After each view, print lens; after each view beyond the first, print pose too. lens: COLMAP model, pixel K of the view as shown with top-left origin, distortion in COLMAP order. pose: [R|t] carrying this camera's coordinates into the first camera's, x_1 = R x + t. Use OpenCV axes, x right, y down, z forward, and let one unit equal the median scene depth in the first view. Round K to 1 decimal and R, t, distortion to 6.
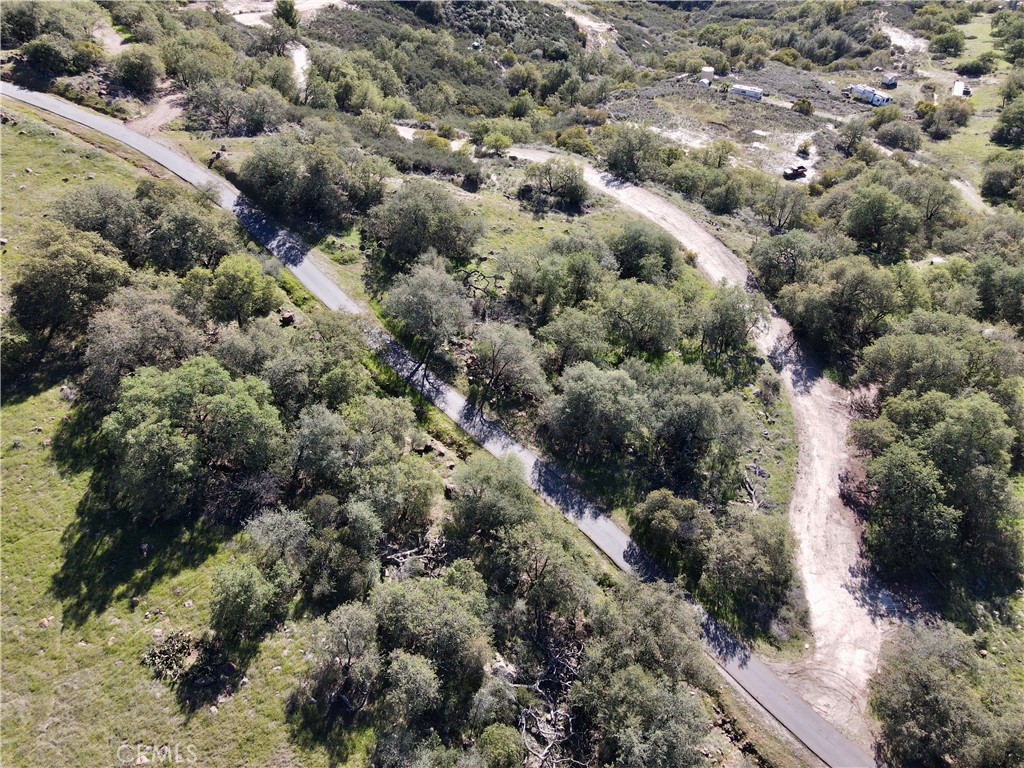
lens RADIAL K [[747.6, 0, 512.0], [0, 747.6, 384.0], [0, 0, 1]] dist [-0.010046, 0.040092]
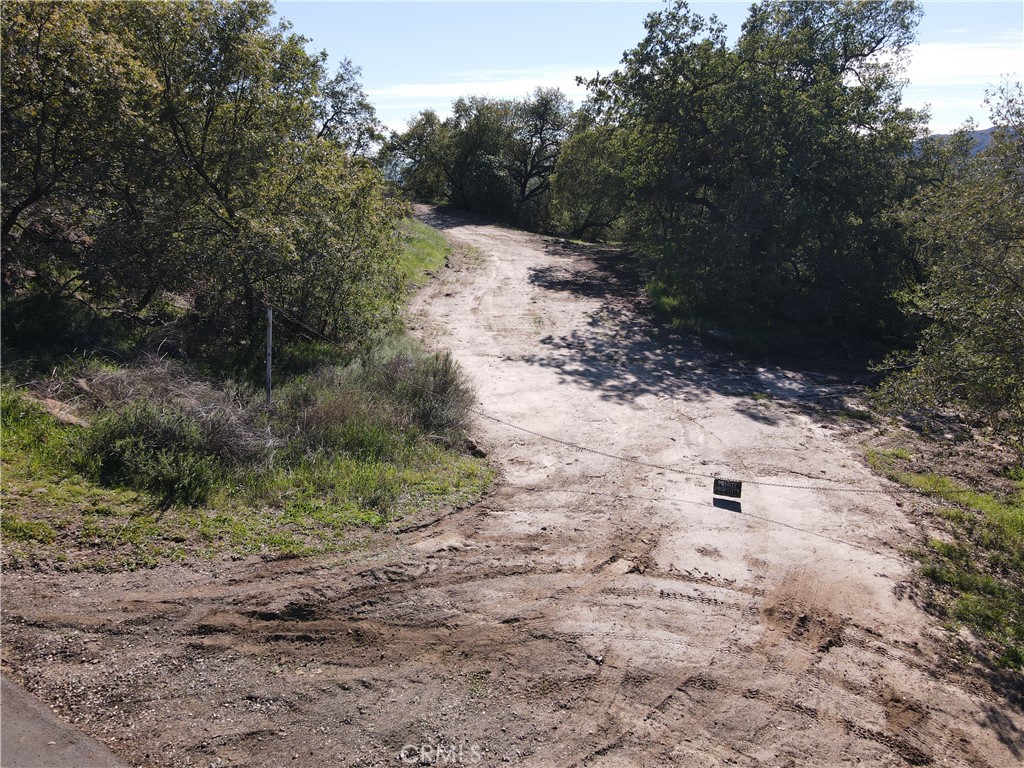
lens RADIAL K [[747.6, 0, 512.0], [0, 747.6, 384.0], [0, 0, 1]] dist [-0.010046, 0.040092]
pose [[0.950641, -0.082879, 0.299019, 0.220470], [0.205929, 0.889371, -0.408183, 0.234425], [-0.232109, 0.449612, 0.862539, 0.521369]]
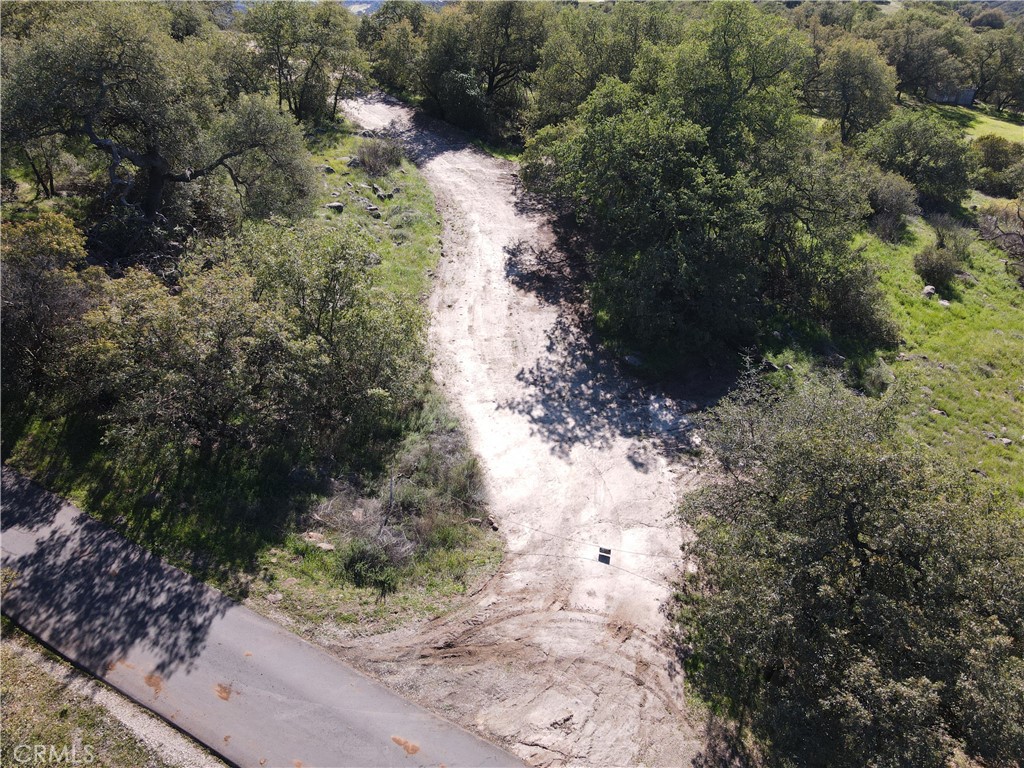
lens RADIAL K [[747.6, 0, 512.0], [0, 747.6, 384.0], [0, 0, 1]] dist [-0.010046, 0.040092]
pose [[0.933035, -0.196285, 0.301525, 0.195047], [0.237379, 0.965622, -0.105950, 0.188661], [-0.270362, 0.170431, 0.947553, 0.408751]]
